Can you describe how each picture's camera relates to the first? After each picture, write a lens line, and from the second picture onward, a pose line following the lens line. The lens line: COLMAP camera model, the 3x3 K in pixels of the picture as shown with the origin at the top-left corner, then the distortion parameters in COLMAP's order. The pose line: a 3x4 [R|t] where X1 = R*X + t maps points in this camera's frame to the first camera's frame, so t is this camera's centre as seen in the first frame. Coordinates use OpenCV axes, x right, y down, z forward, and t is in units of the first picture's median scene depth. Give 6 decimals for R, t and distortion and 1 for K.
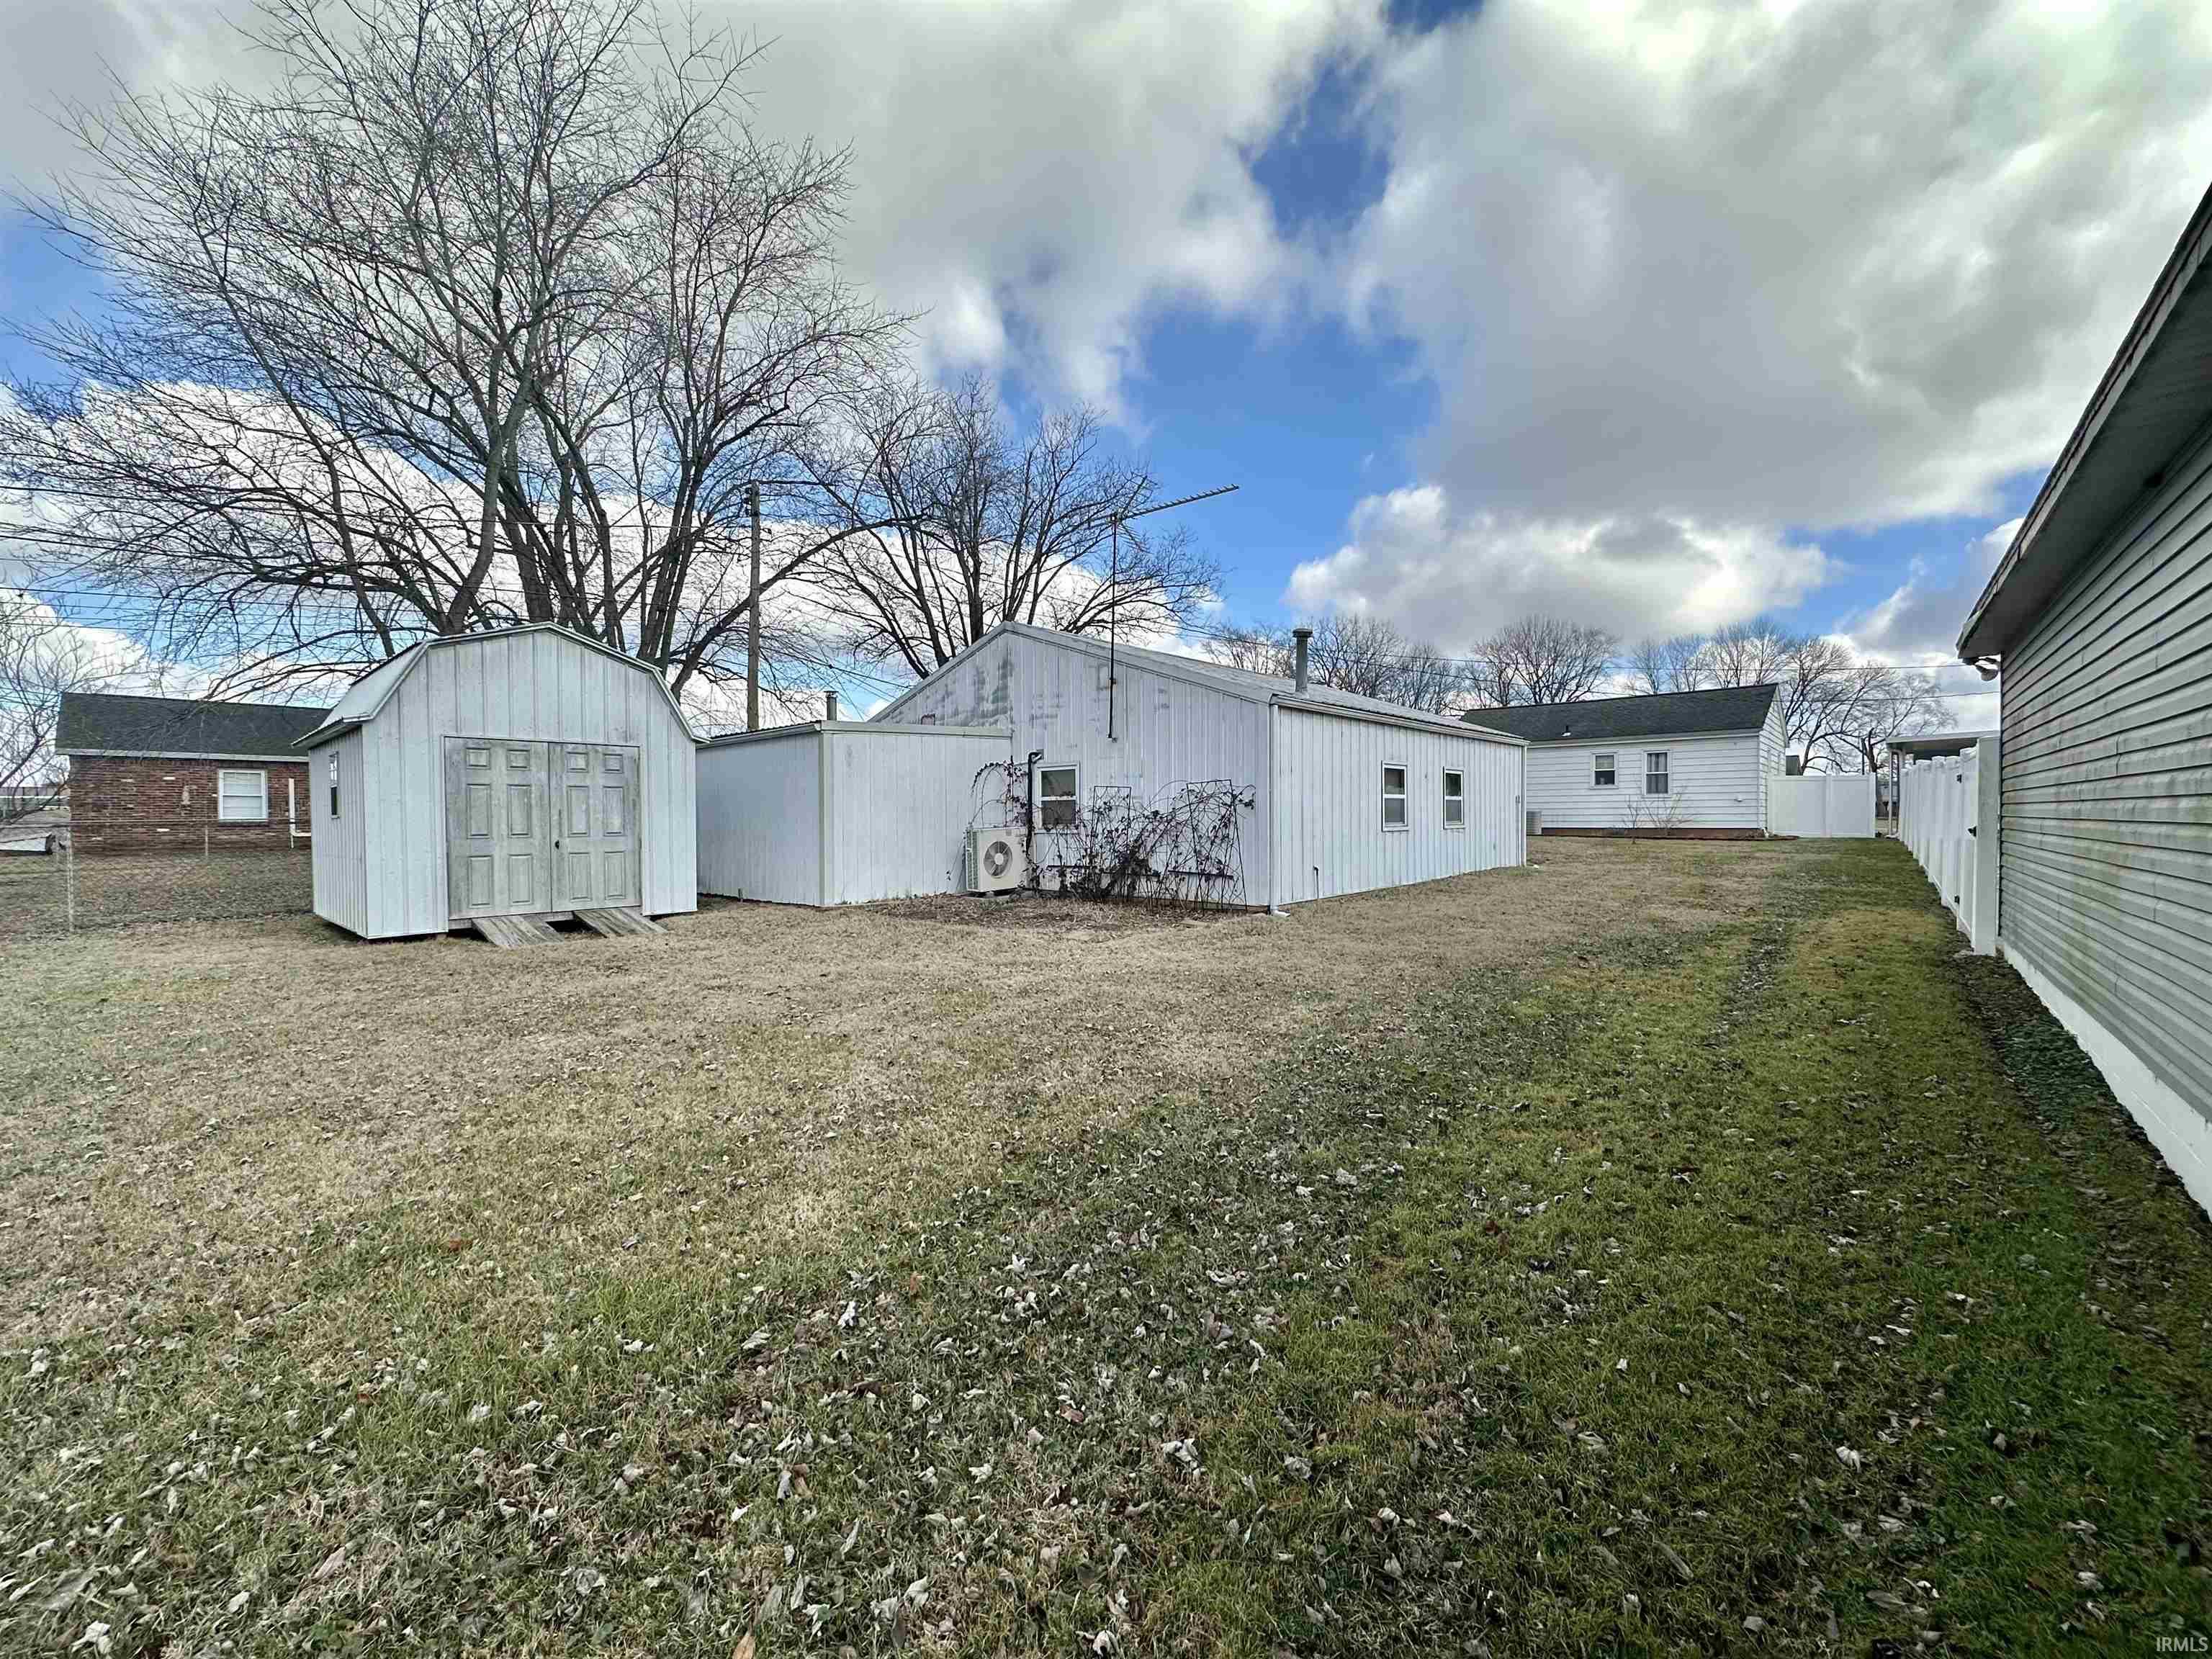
lens RADIAL K [[880.0, 0, 1109.1], [0, 880.0, 825.6], [0, 0, 1]] dist [0.000183, 0.000157]
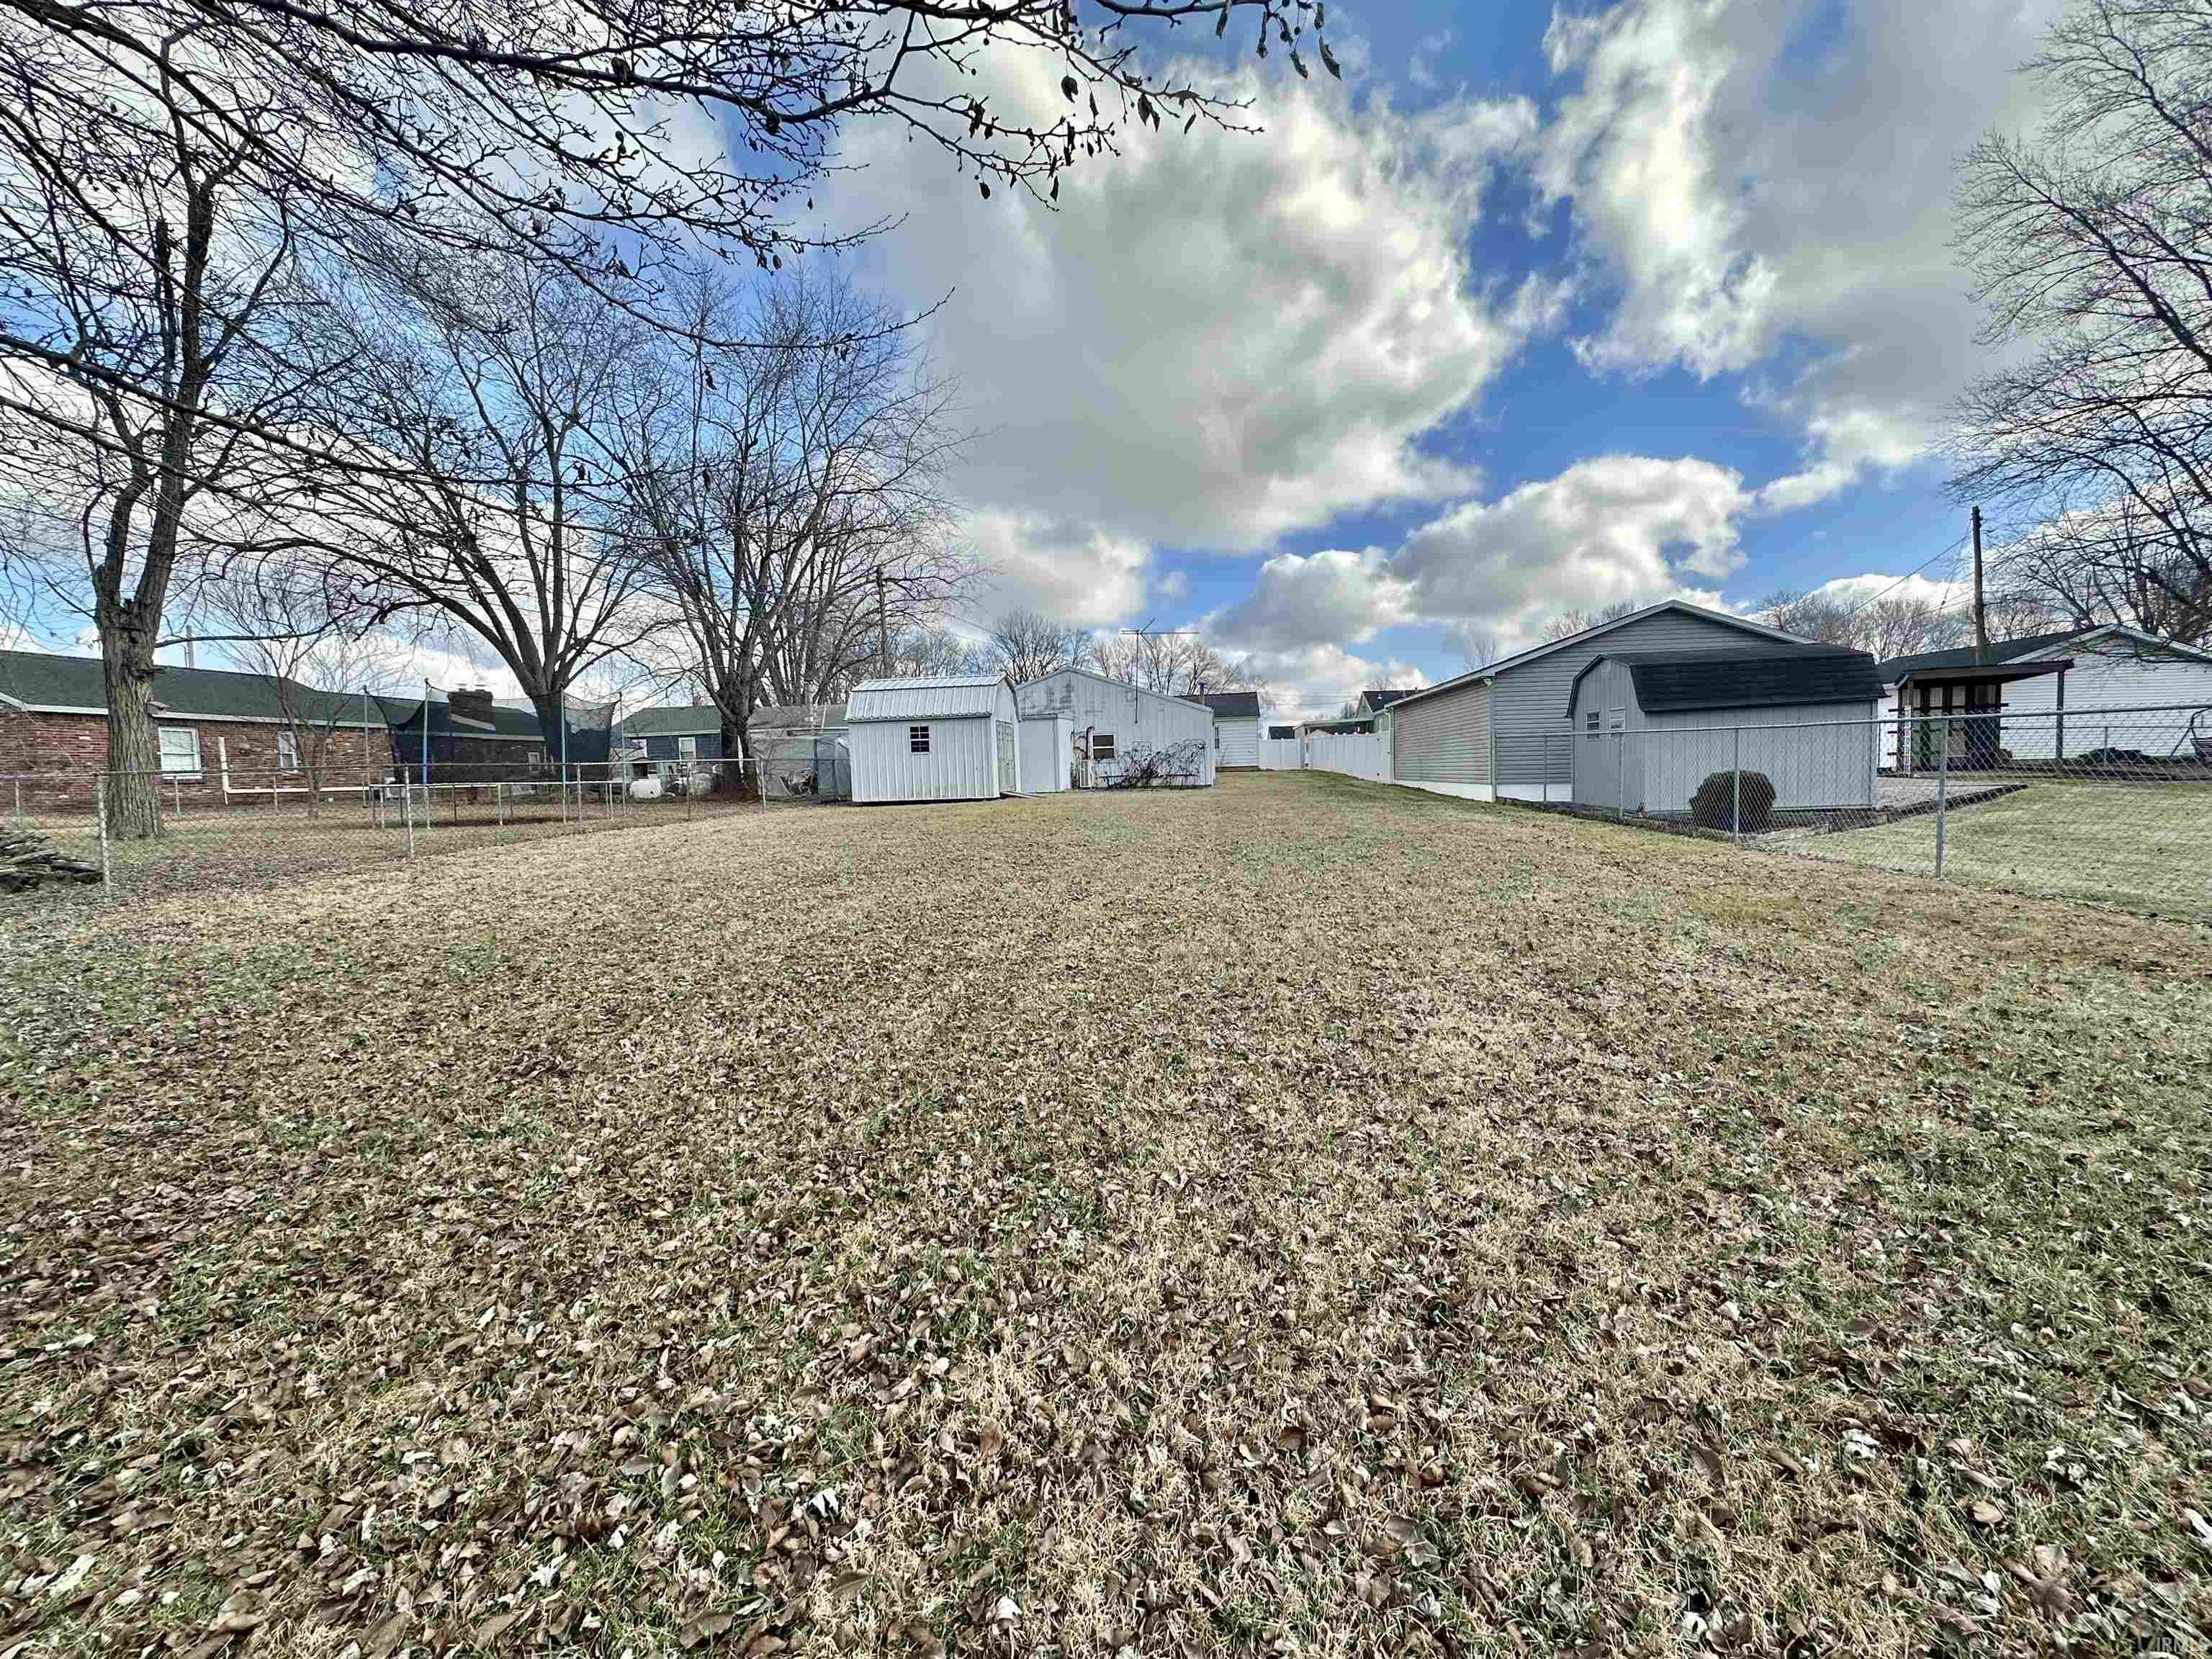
lens RADIAL K [[880.0, 0, 1109.1], [0, 880.0, 825.6], [0, 0, 1]] dist [0.000183, 0.000157]
pose [[0.828025, -0.049968, 0.558461, -1.347838], [0.027892, 0.998459, 0.047981, 0.063691], [-0.559998, -0.024152, 0.828142, -0.932270]]
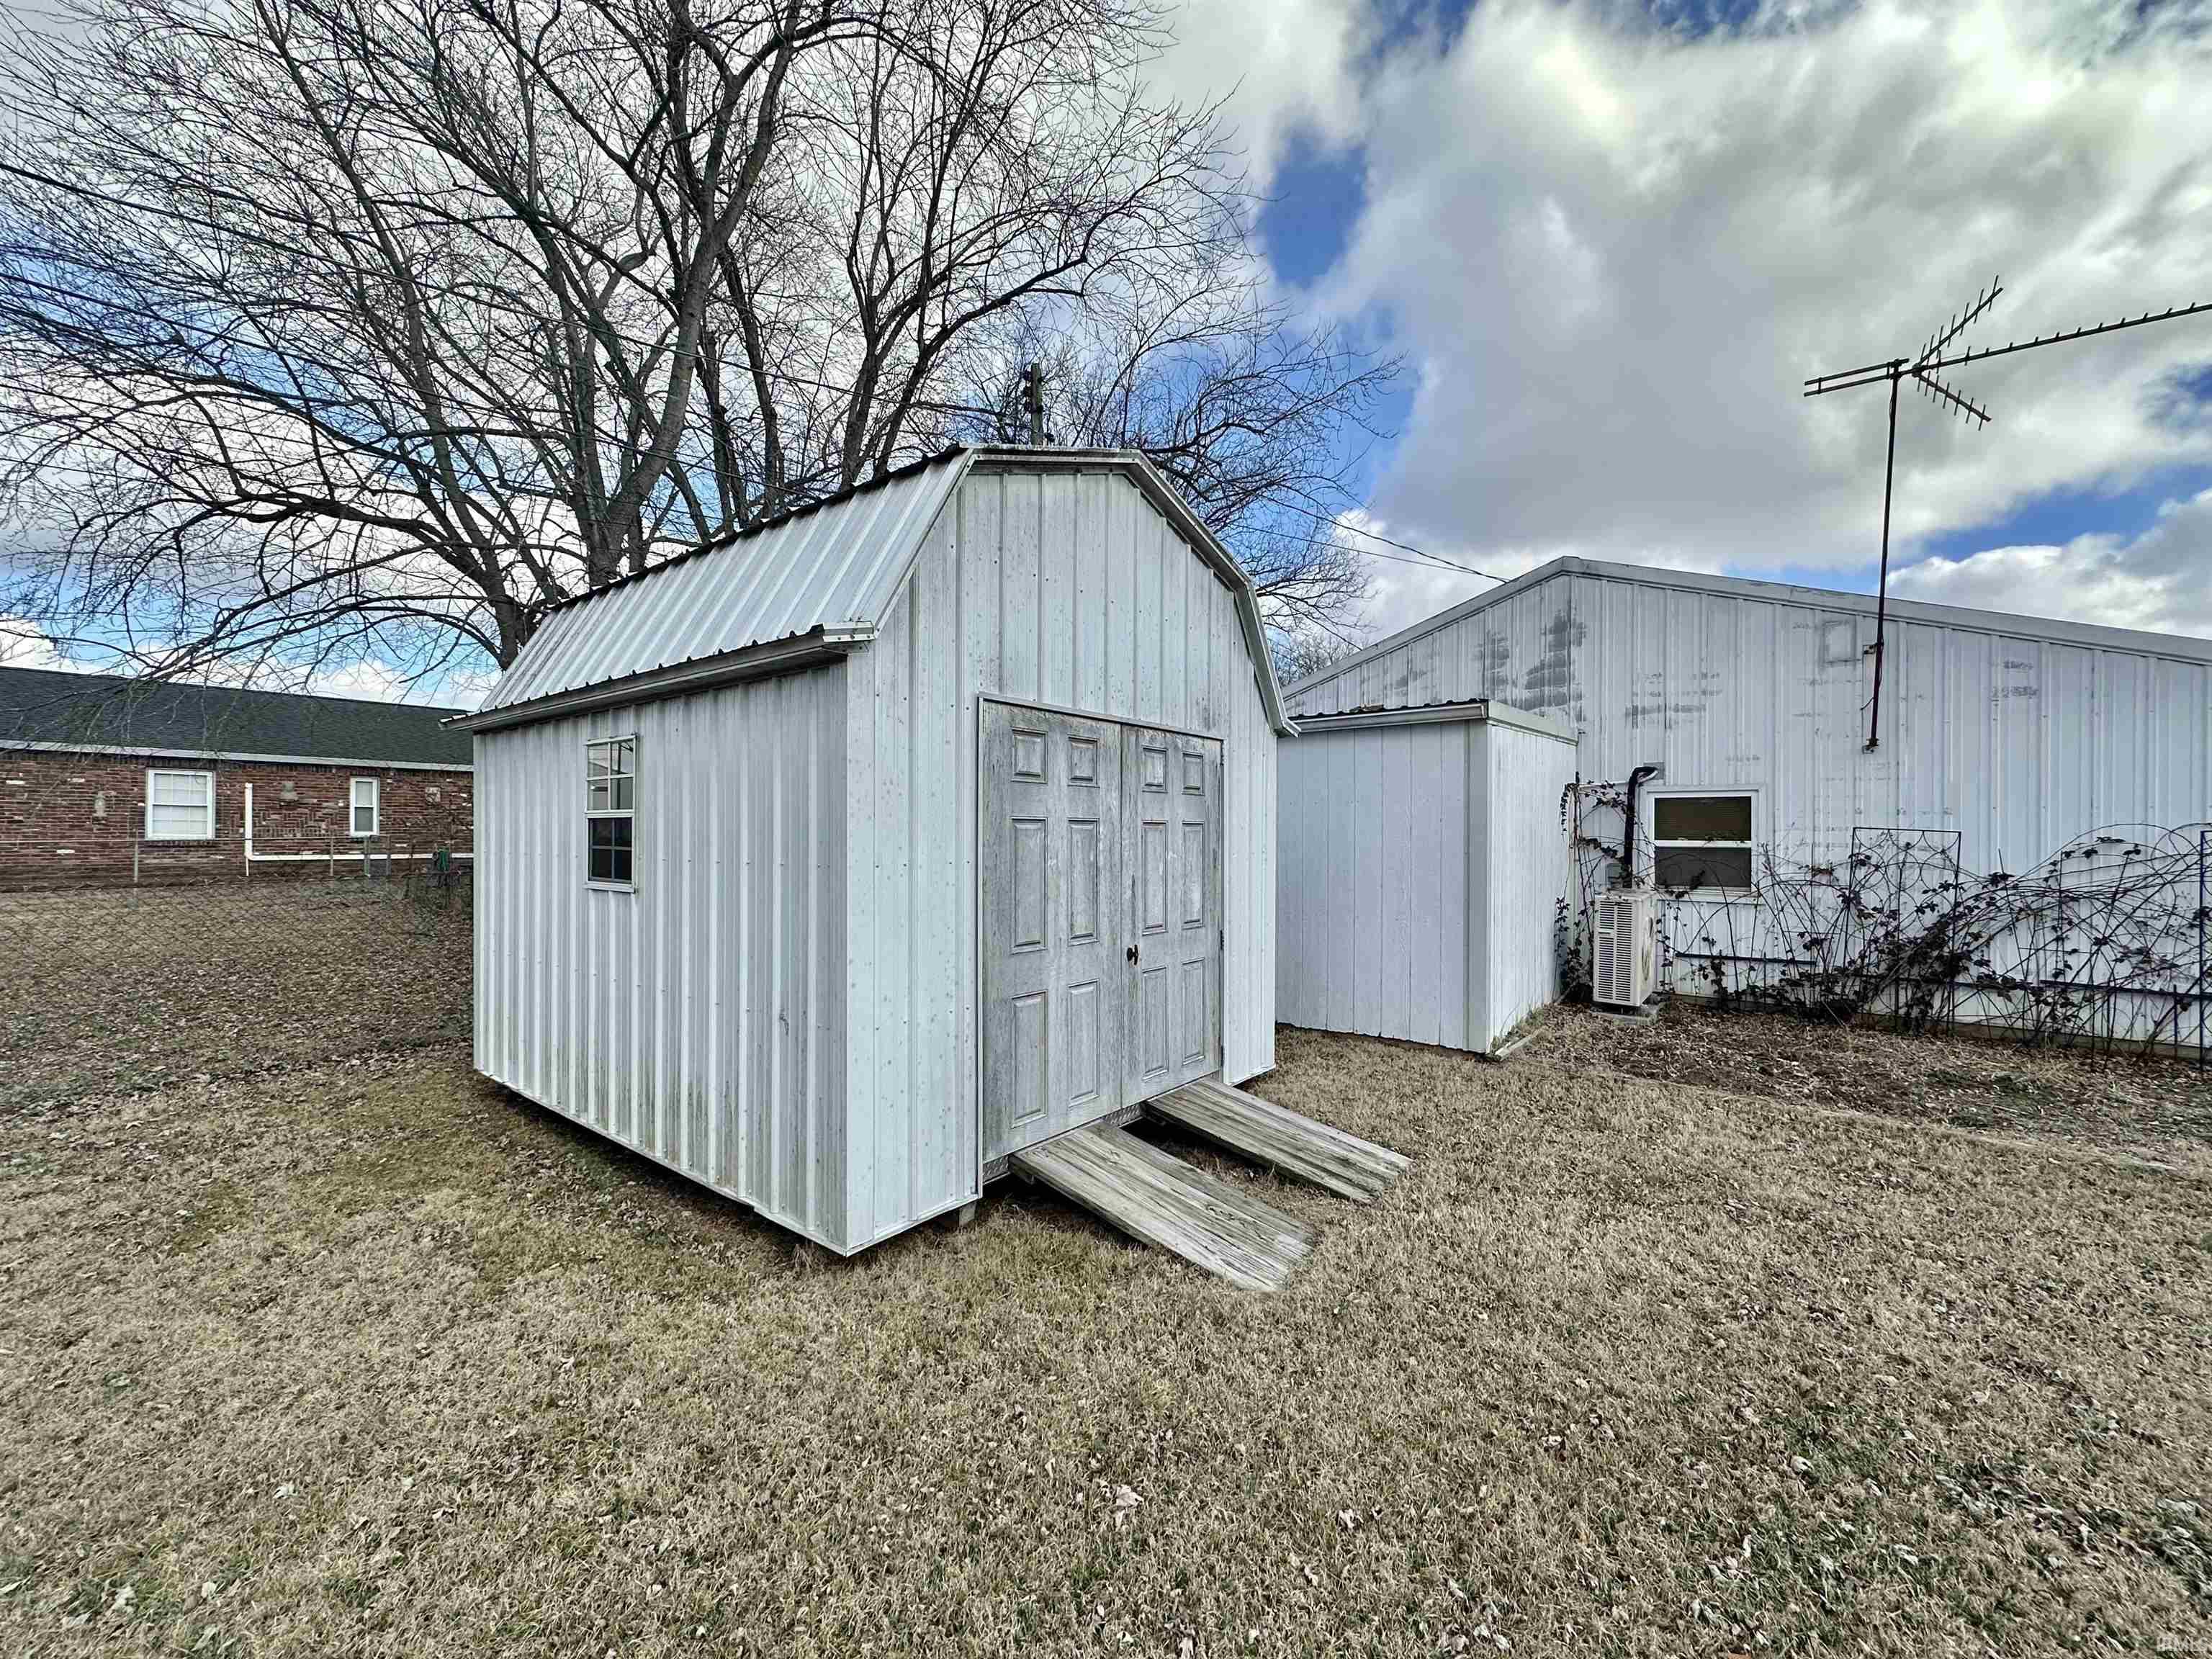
lens RADIAL K [[893.9, 0, 1133.8], [0, 893.9, 828.3], [0, 0, 1]] dist [0.000097, 0.000002]
pose [[0.997689, 0.014490, 0.066386, -0.488057], [-0.013354, 0.999757, -0.017522, -0.025517], [-0.066624, 0.016595, 0.997640, 0.409751]]
